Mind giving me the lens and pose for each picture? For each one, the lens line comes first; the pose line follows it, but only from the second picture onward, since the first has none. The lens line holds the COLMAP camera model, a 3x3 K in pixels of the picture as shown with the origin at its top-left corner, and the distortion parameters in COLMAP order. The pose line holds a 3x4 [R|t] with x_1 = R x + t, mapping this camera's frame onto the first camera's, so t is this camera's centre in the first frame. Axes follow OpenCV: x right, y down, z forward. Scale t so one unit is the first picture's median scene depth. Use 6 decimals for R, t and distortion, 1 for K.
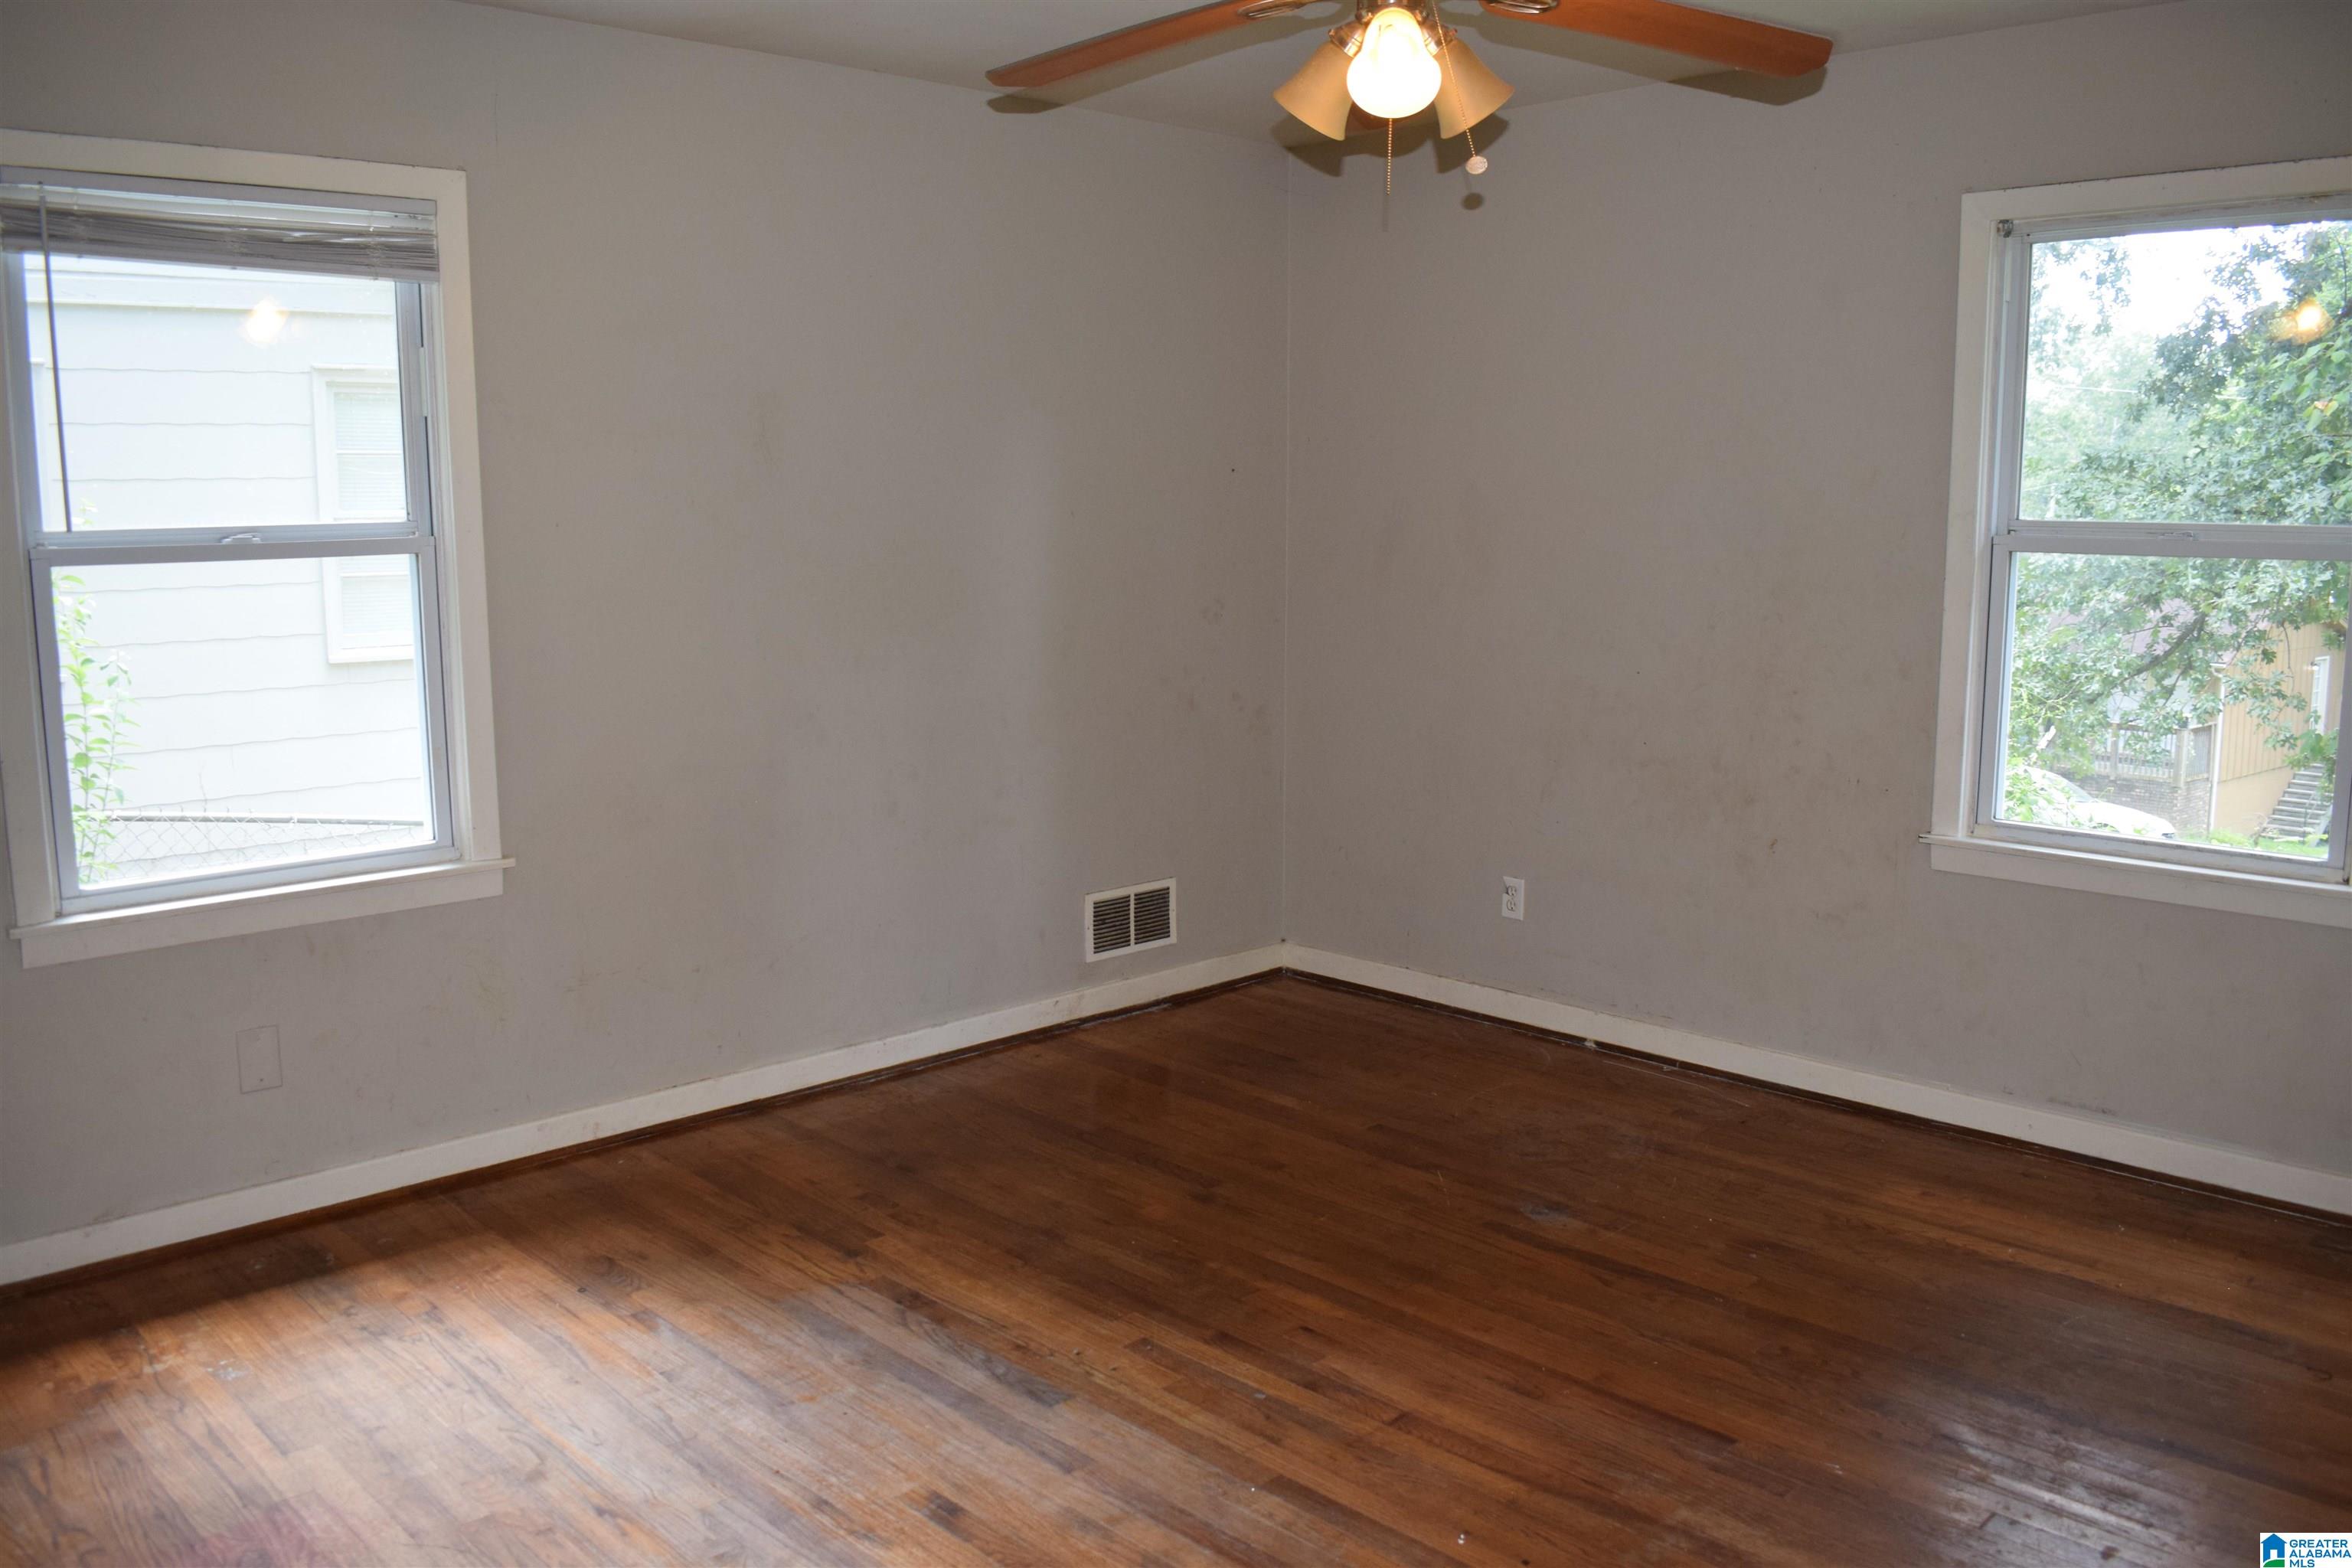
lens RADIAL K [[1838.9, 0, 1190.1], [0, 1838.9, 778.2], [0, 0, 1]] dist [-0.105484, 0.024360]
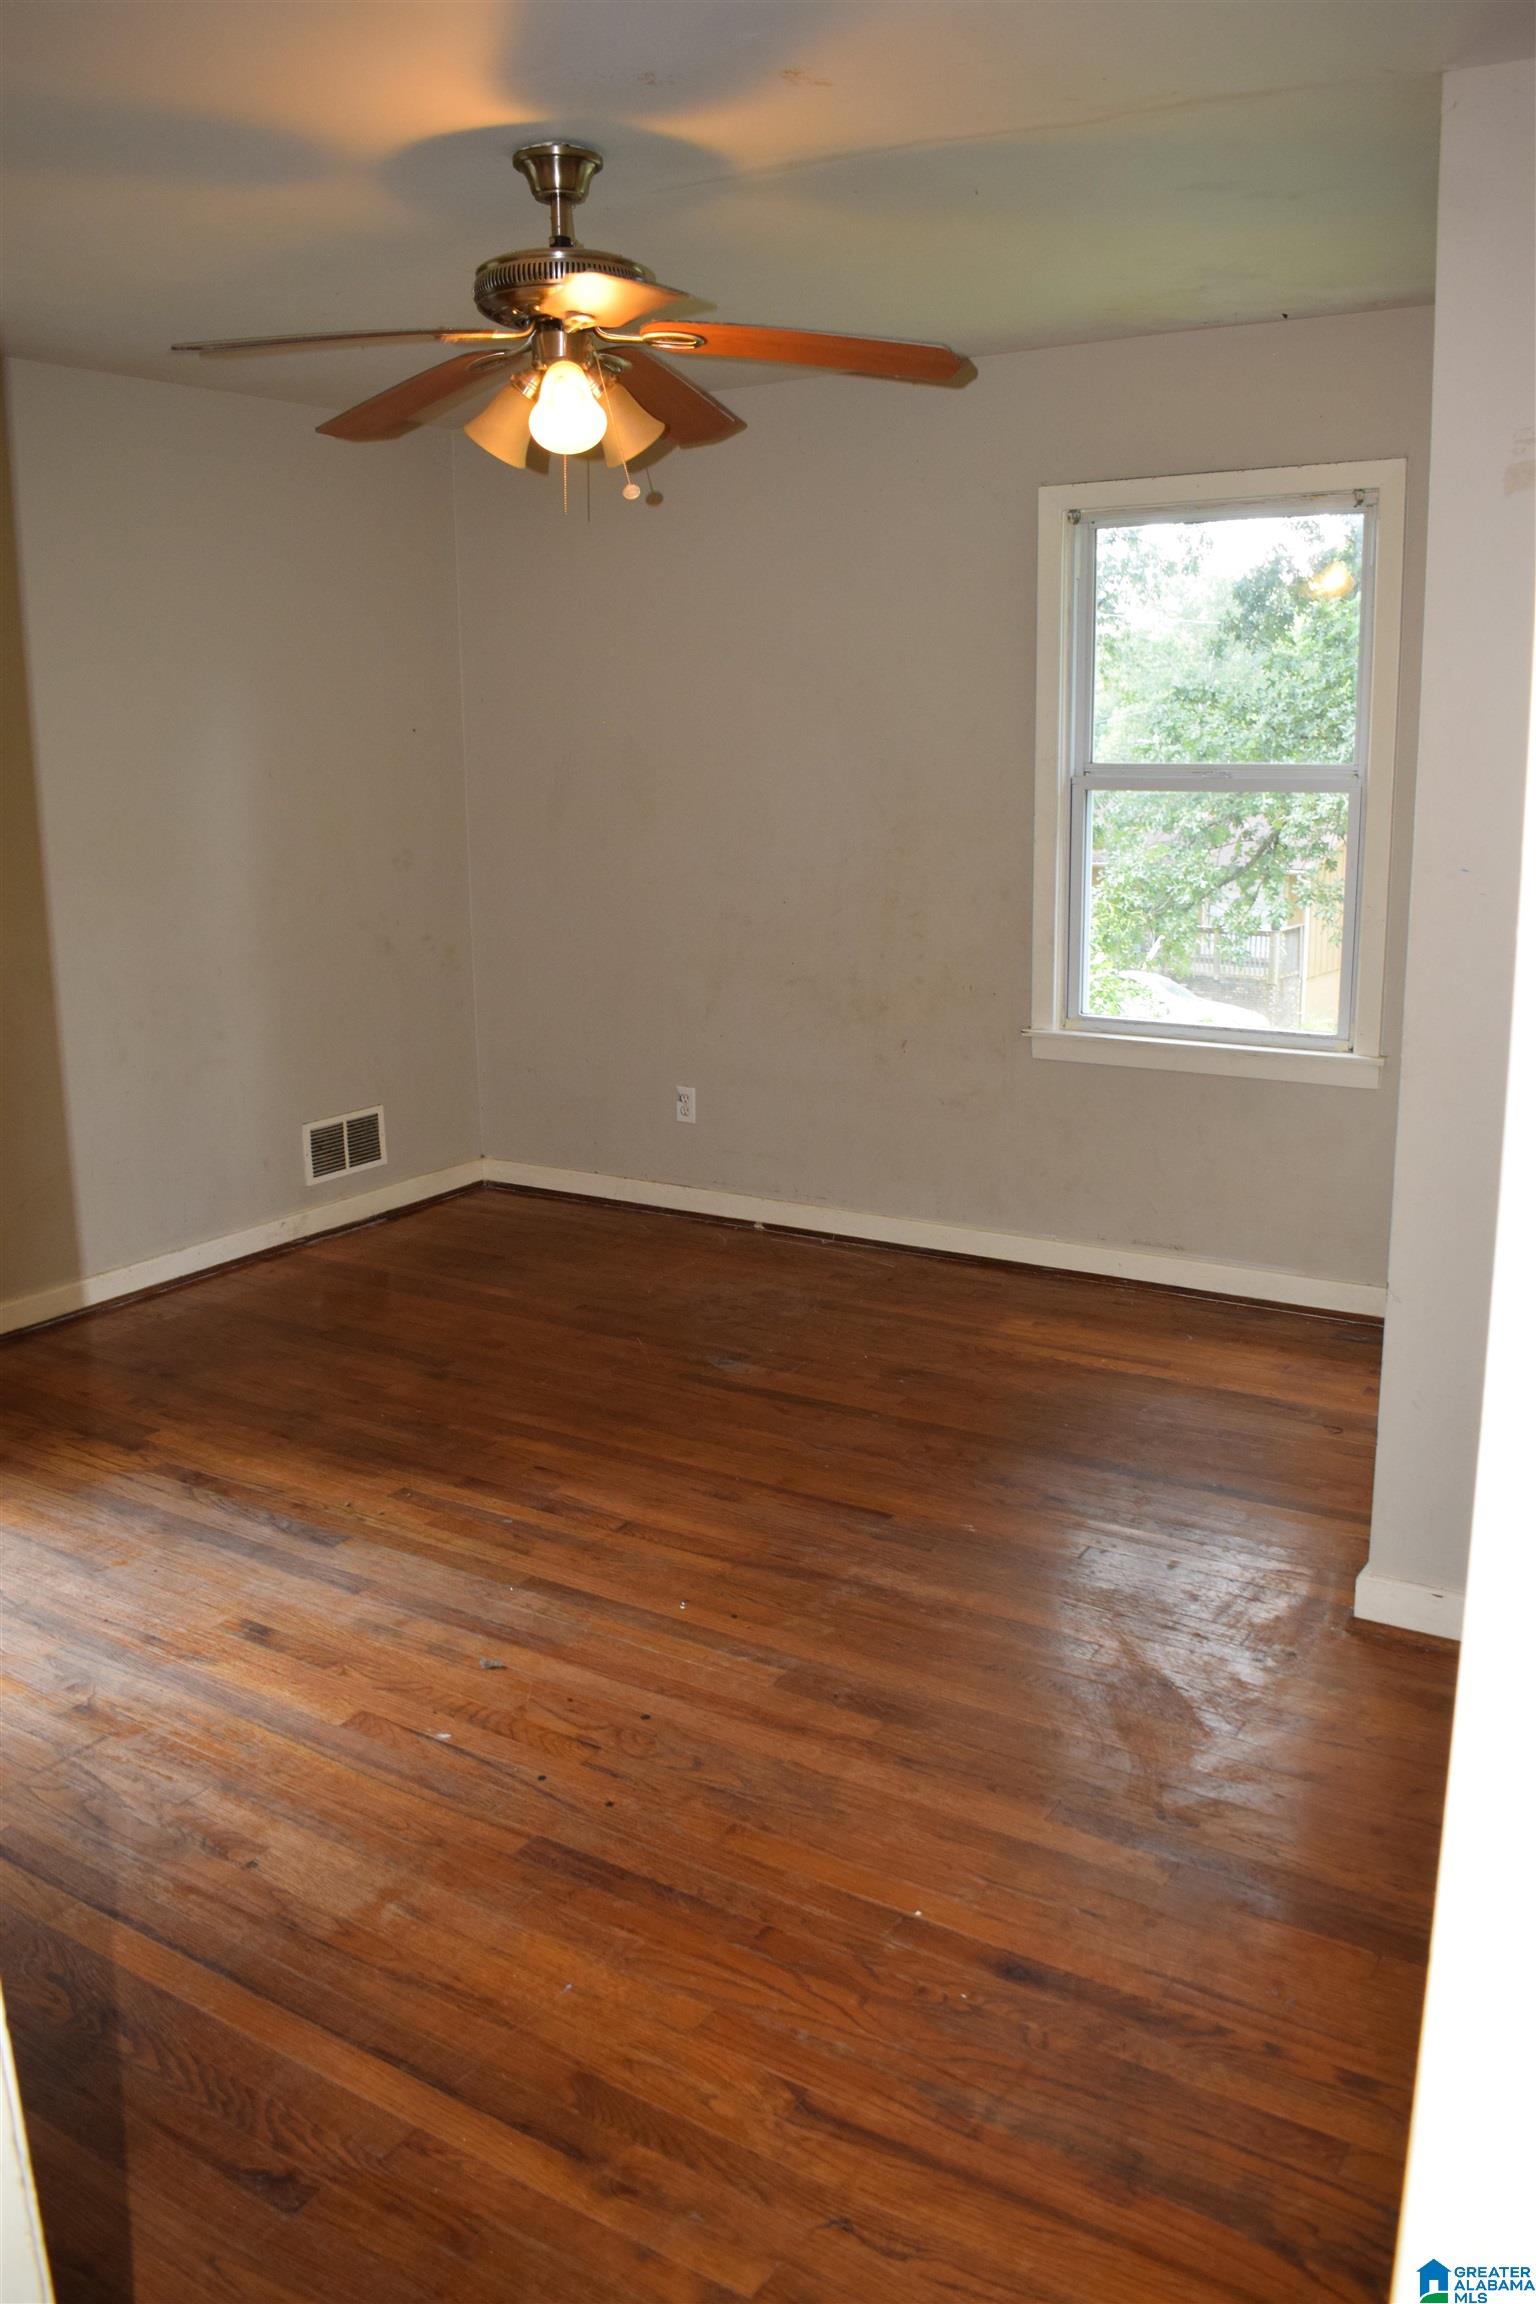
lens RADIAL K [[1801.4, 0, 751.5], [0, 1801.4, 1150.1], [0, 0, 1]] dist [-0.105484, 0.024360]
pose [[0.974990, -0.064359, 0.212728, -0.033793], [0.047637, 0.995425, 0.082824, 0.004104], [-0.217086, -0.070619, 0.973595, -0.143651]]
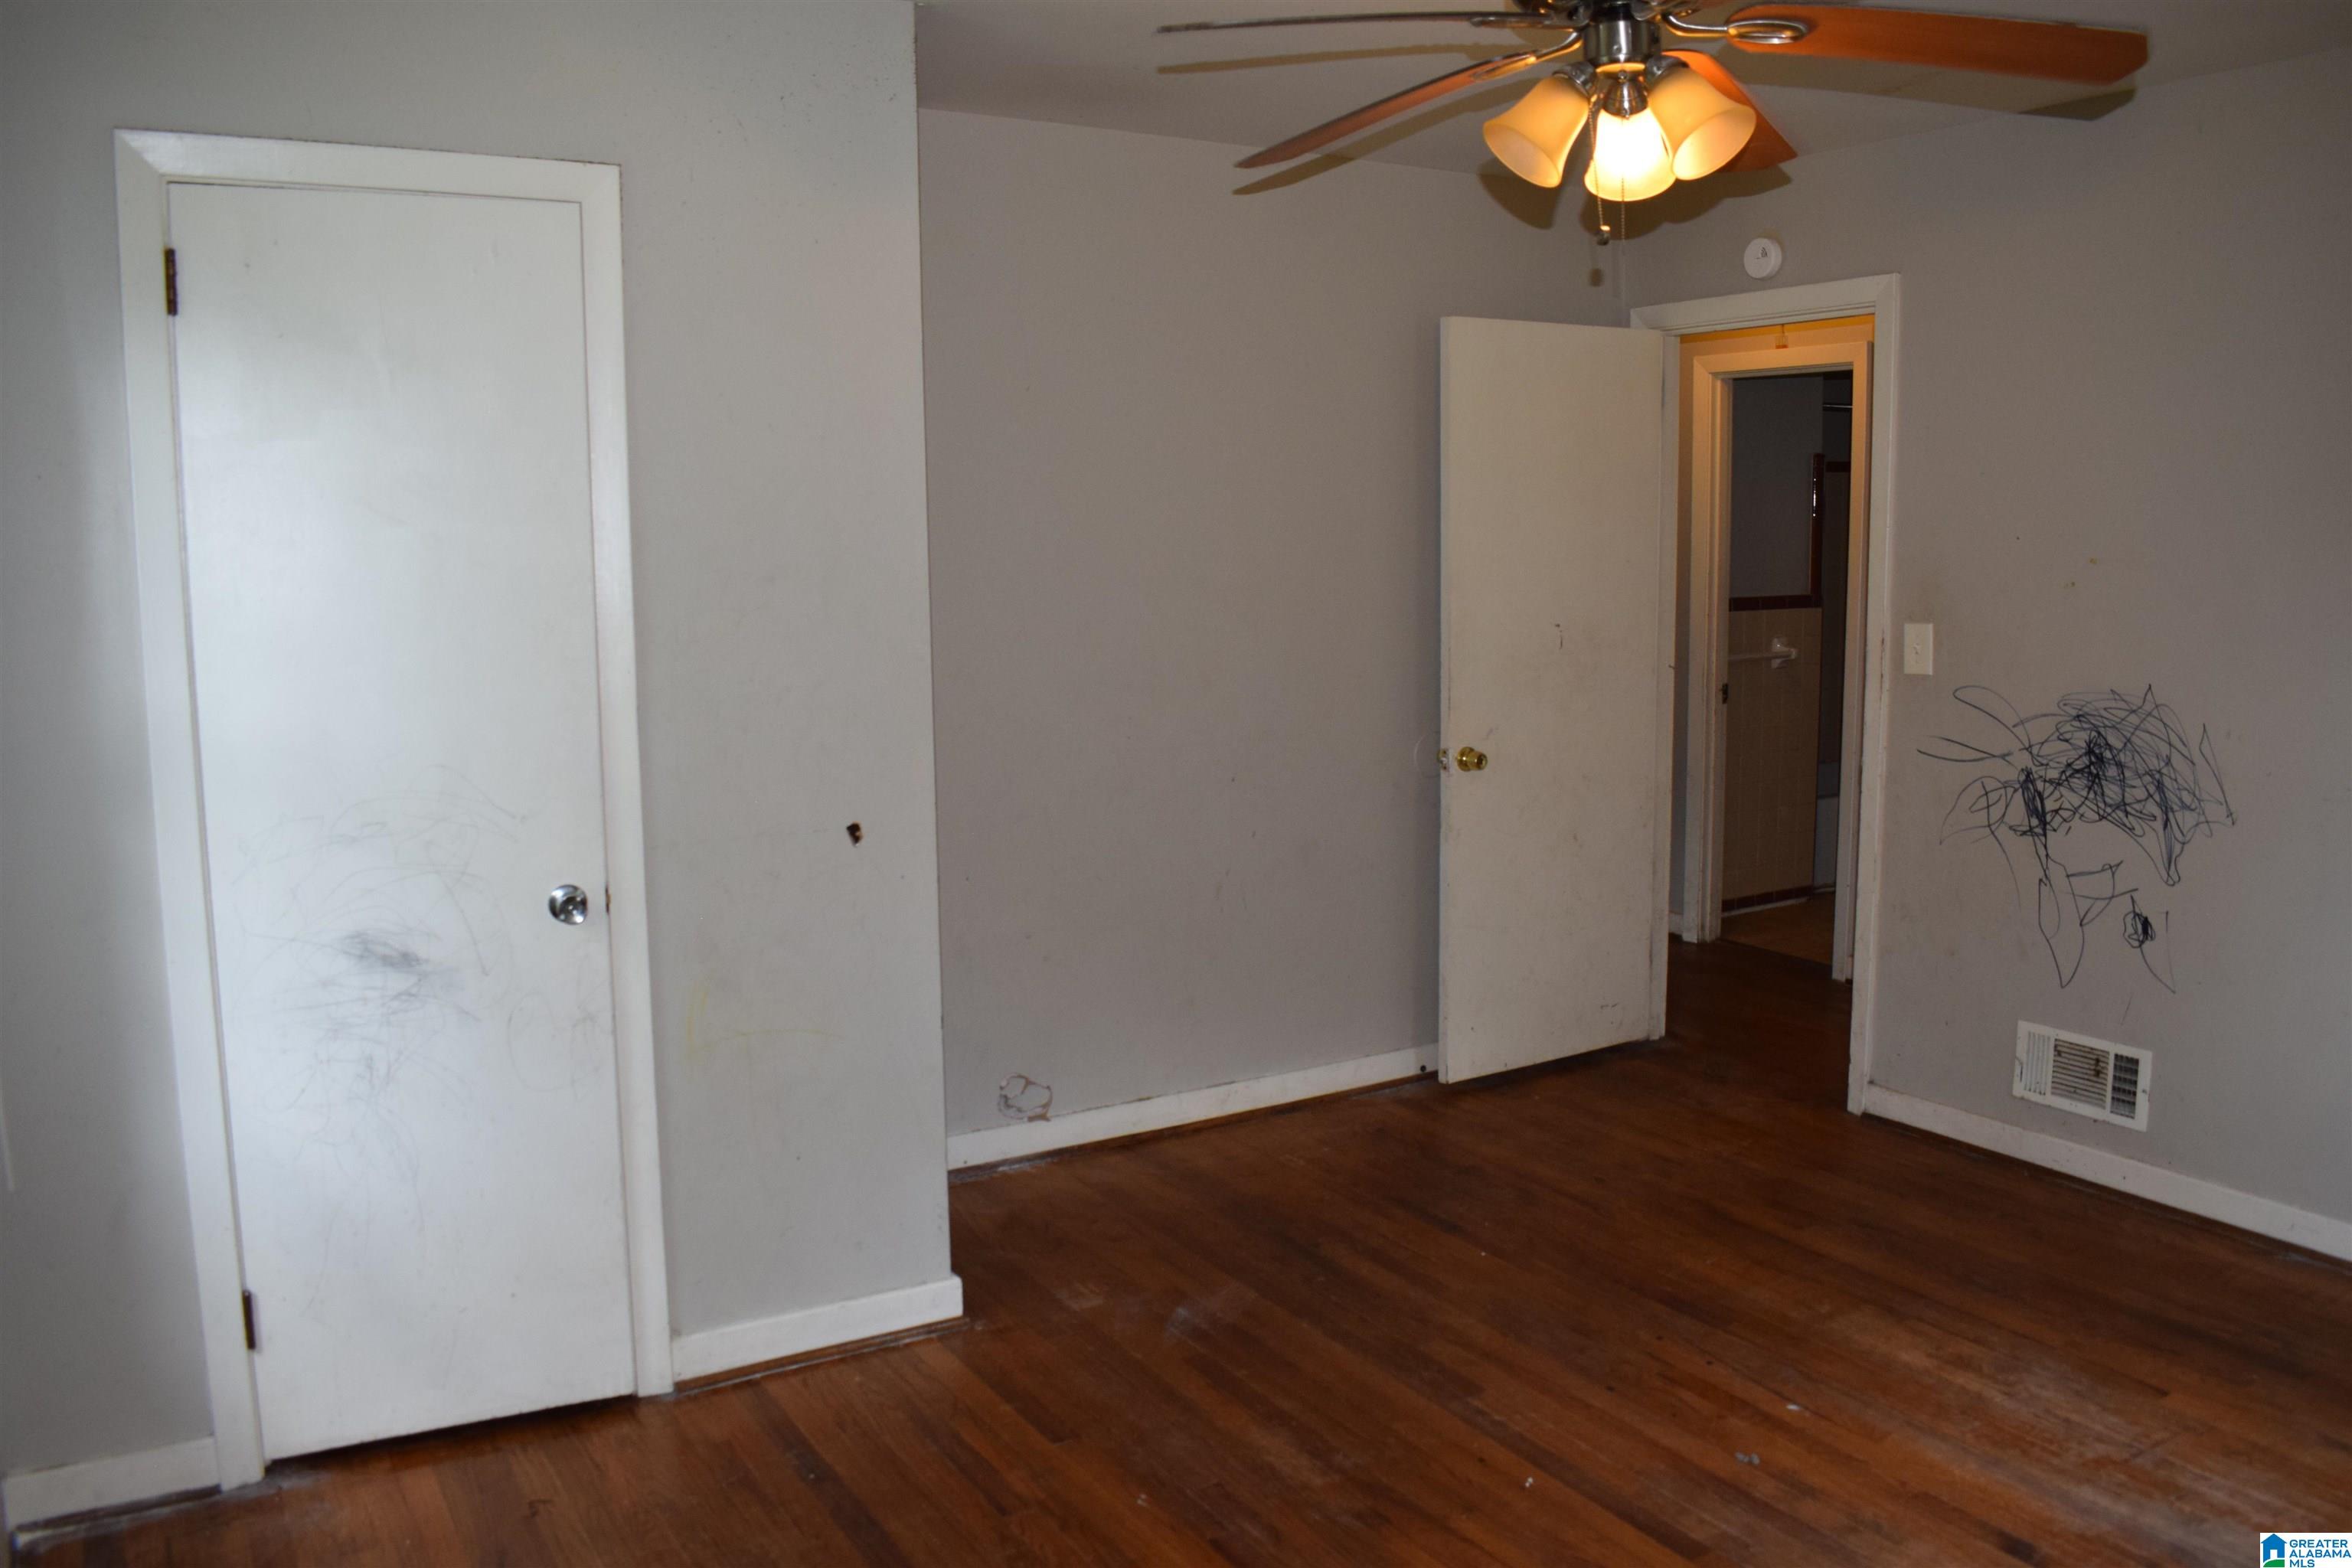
lens RADIAL K [[1838.9, 0, 1175.8], [0, 1838.9, 782.9], [0, 0, 1]] dist [-0.105484, 0.024360]
pose [[-0.973612, -0.014805, 0.227730, 0.082288], [0.049589, 0.960326, 0.274437, -0.232581], [-0.222758, 0.278488, -0.934250, 1.423007]]
